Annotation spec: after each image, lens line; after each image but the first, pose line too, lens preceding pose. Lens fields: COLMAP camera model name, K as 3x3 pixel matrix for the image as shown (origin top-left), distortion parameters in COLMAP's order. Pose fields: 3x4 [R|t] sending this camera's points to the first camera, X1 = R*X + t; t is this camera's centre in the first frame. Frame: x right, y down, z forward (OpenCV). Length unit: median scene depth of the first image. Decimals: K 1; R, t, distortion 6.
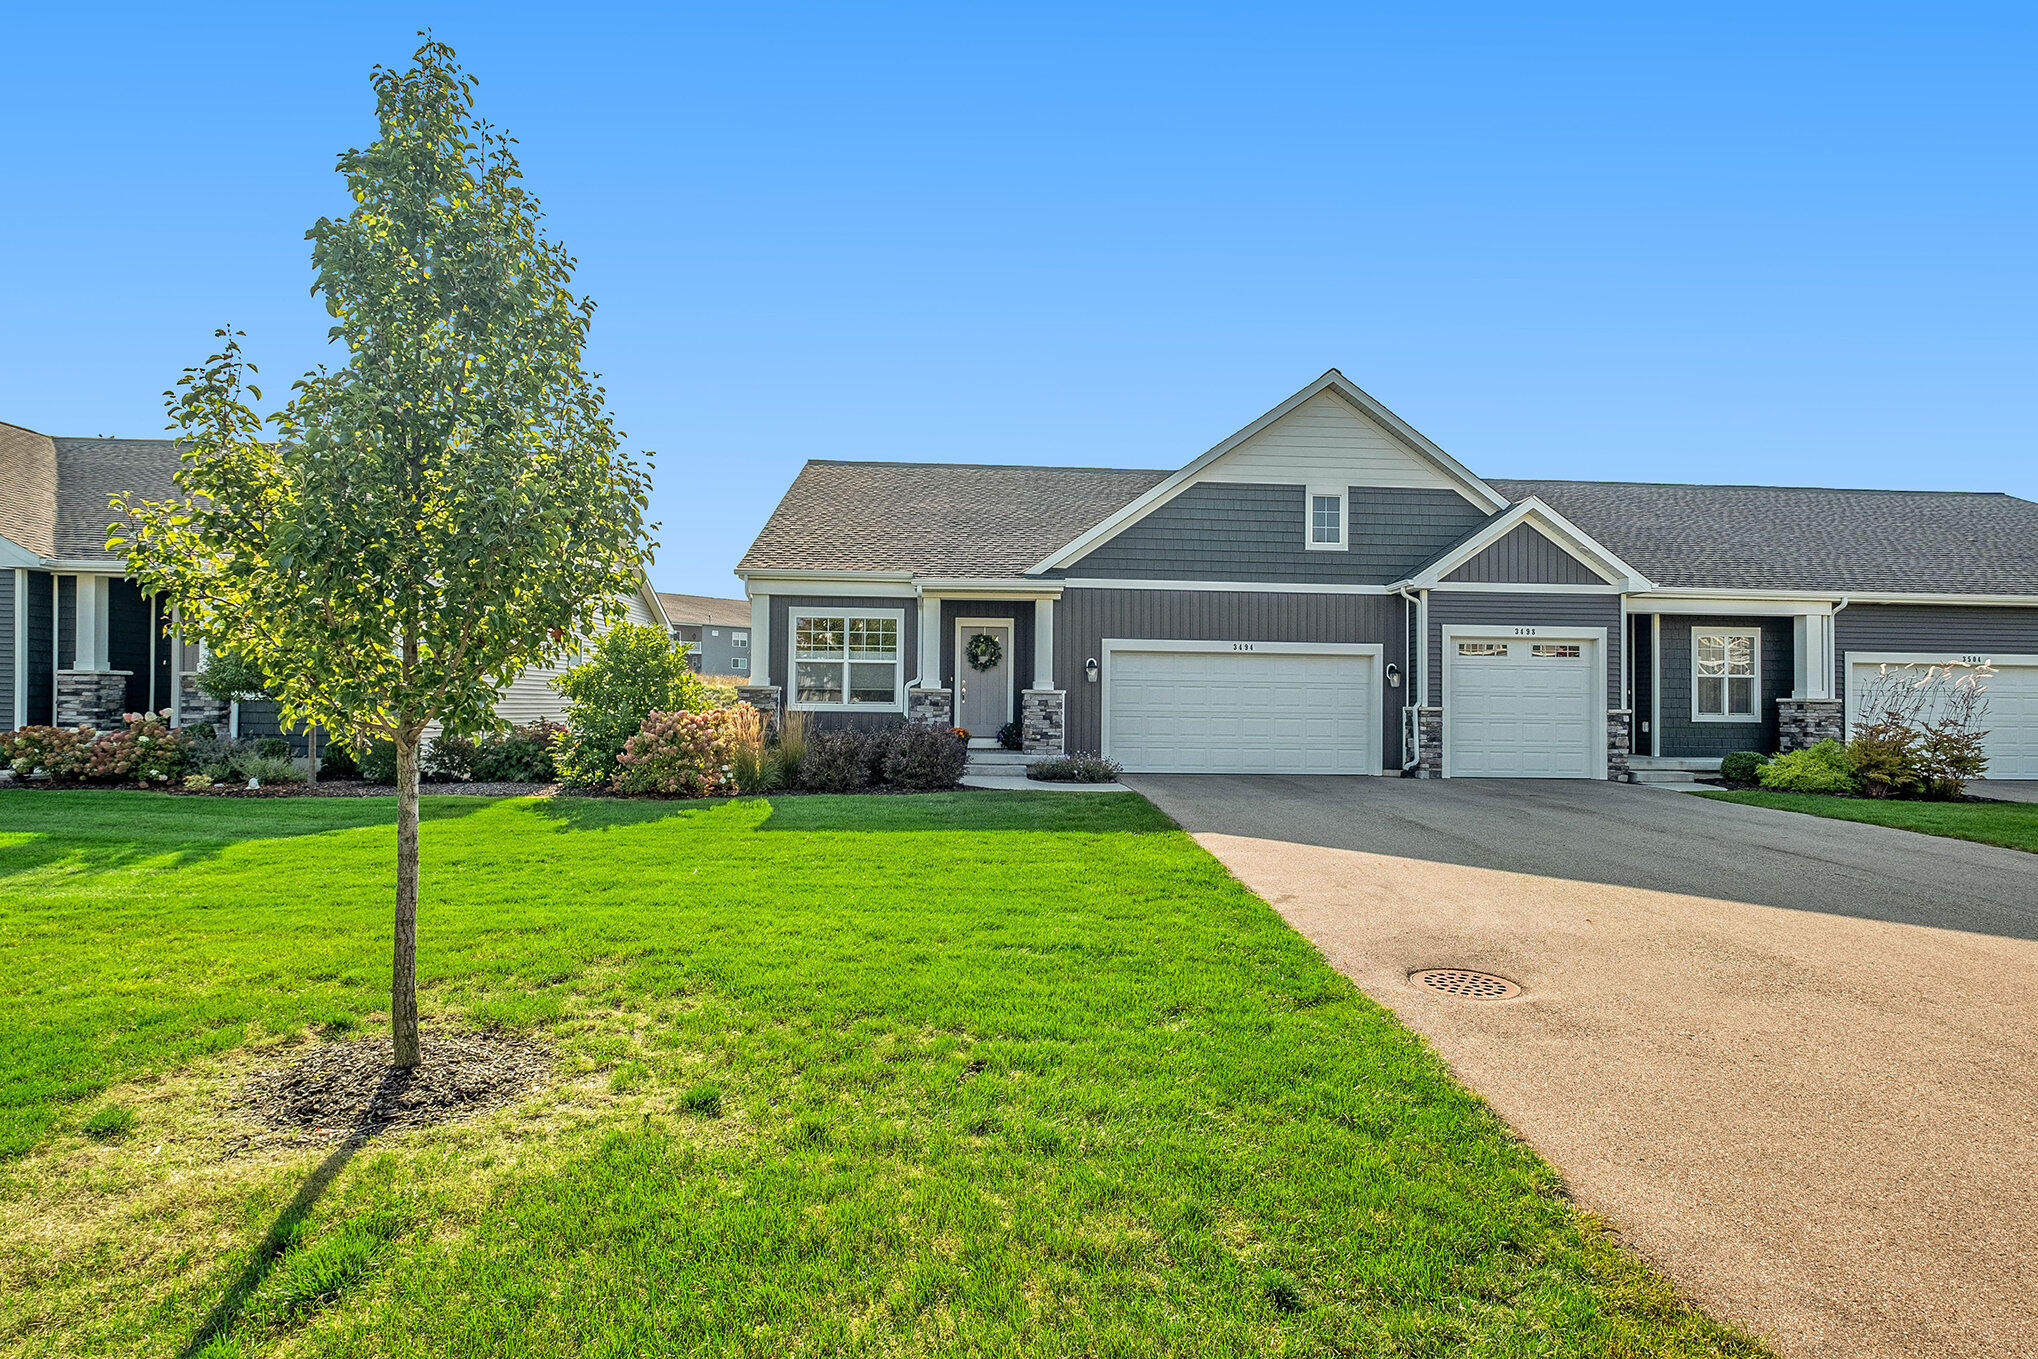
lens RADIAL K [[955.9, 0, 1002.2], [0, 955.9, 667.6], [0, 0, 1]] dist [0.011790, 0.000943]
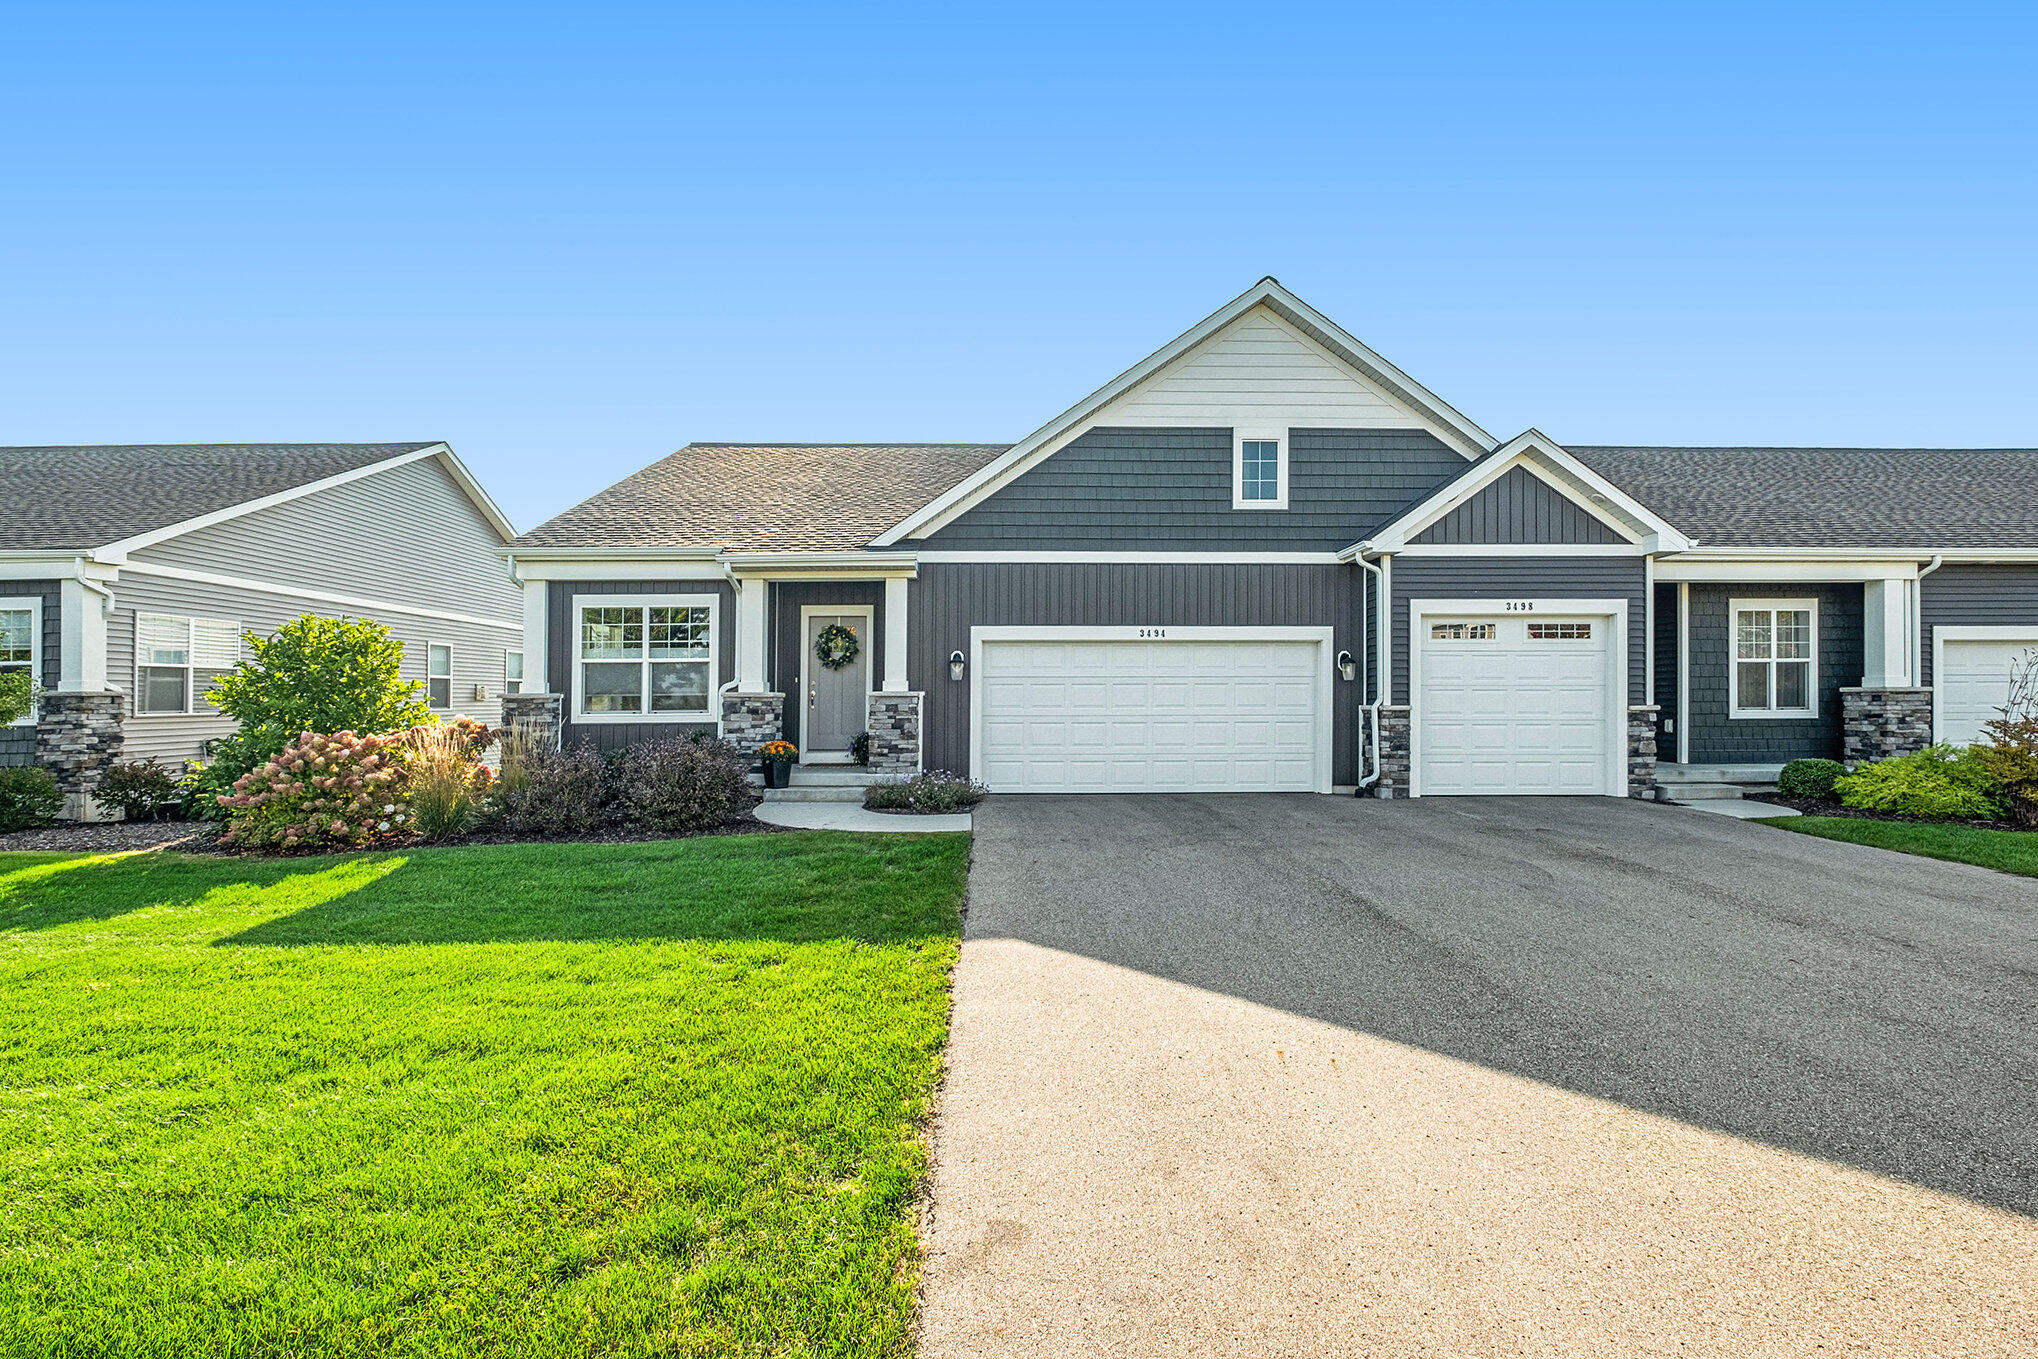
lens RADIAL K [[894.9, 0, 932.9], [0, 894.9, 697.5], [0, 0, 1]] dist [-0.003690, -0.001390]
pose [[0.998084, -0.015220, -0.059977, 0.115054], [0.017208, 0.999315, 0.032757, 0.003987], [0.059438, -0.033726, 0.997662, 0.250941]]
